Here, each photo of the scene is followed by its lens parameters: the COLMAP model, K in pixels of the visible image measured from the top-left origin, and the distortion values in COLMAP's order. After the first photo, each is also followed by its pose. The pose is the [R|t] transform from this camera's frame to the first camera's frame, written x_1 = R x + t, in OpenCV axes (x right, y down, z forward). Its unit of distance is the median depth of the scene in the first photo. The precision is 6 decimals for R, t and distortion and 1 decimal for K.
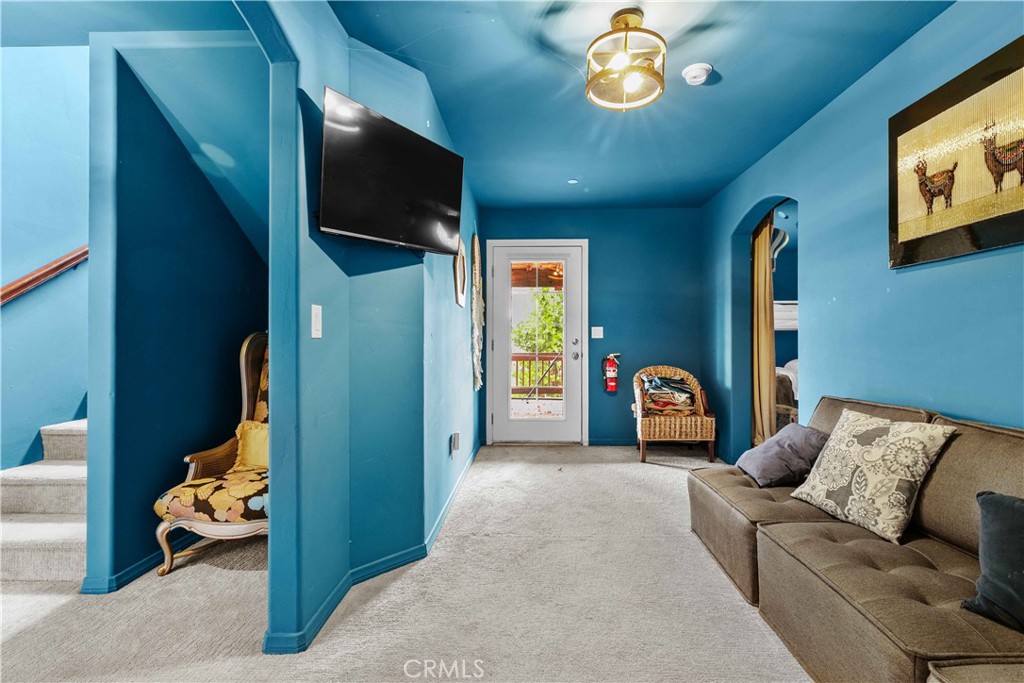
lens RADIAL K [[472.5, 0, 527.7], [0, 472.5, 338.9], [0, 0, 1]] dist [-0.000867, -0.000368]
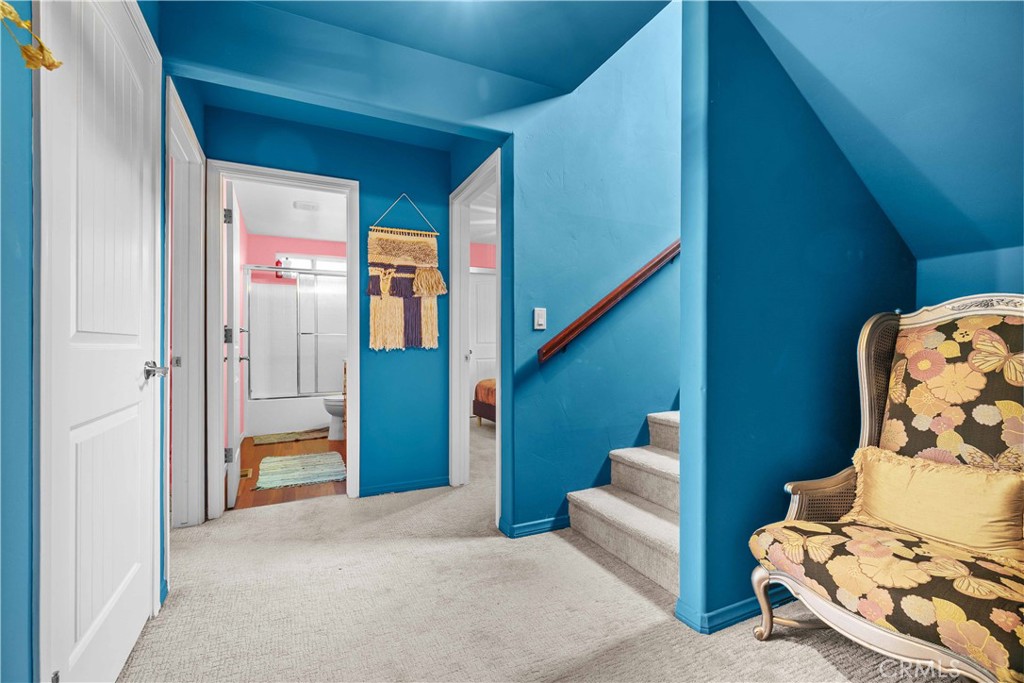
lens RADIAL K [[457.1, 0, 512.0], [0, 457.1, 341.5], [0, 0, 1]] dist [-0.001316, -0.000312]
pose [[0.444491, -0.010274, -0.895725, -0.301478], [0.005176, 0.999947, -0.008901, 0.038174], [0.895769, -0.000680, 0.444520, 0.334906]]
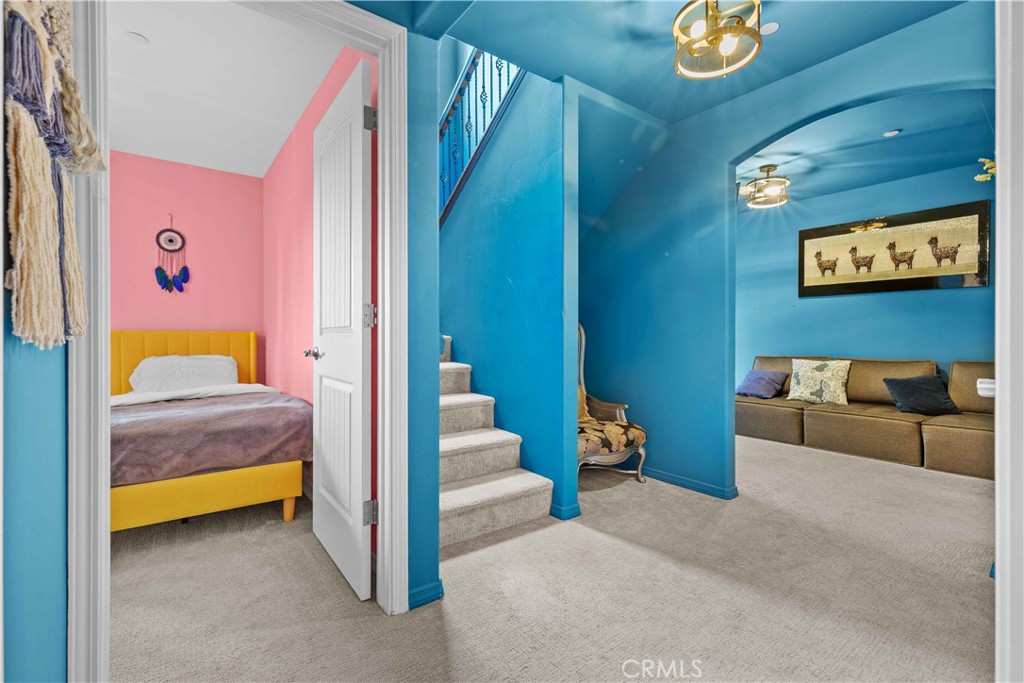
lens RADIAL K [[457.1, 0, 512.0], [0, 457.1, 341.5], [0, 0, 1]] dist [-0.001316, -0.000312]
pose [[0.790466, -0.005212, 0.612484, -1.695228], [-0.001304, 0.999947, 0.010192, 0.043743], [-0.612505, -0.008855, 0.790417, 0.111473]]
